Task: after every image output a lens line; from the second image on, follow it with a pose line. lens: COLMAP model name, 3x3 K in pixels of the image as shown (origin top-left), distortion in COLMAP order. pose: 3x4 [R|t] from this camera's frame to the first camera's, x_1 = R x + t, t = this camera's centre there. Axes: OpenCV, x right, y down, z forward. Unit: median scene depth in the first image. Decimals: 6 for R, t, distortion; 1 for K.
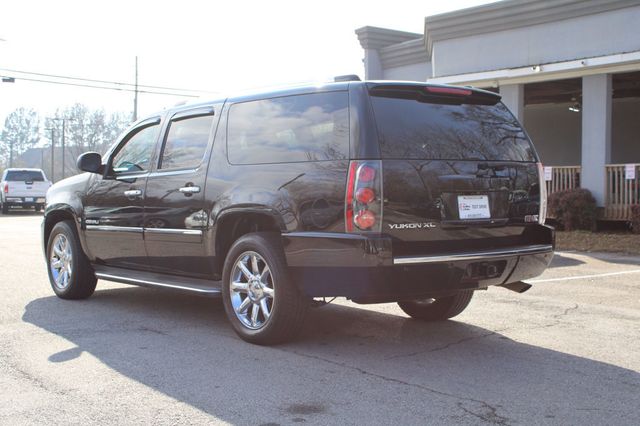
lens RADIAL K [[862.6, 0, 320.0], [0, 862.6, 213.0], [0, 0, 1]] dist [-0.003797, -0.010811]
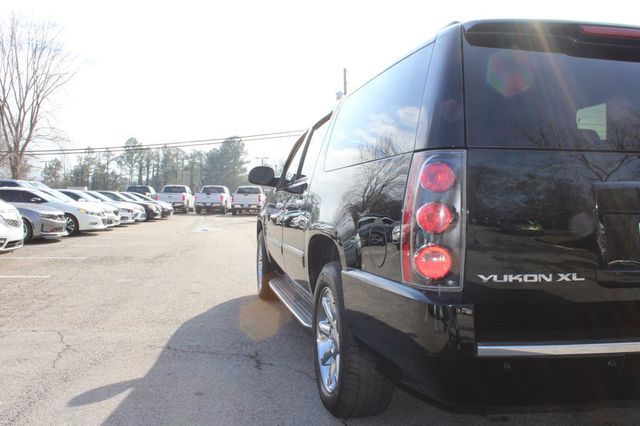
lens RADIAL K [[536.3, 0, 320.0], [0, 536.3, 213.0], [0, 0, 1]] dist [-0.166147, 0.141665]
pose [[0.888974, 0.019505, -0.457542, 0.130718], [-0.022766, 0.999740, -0.001614, -0.019371], [0.457391, 0.011851, 0.889187, 0.638055]]
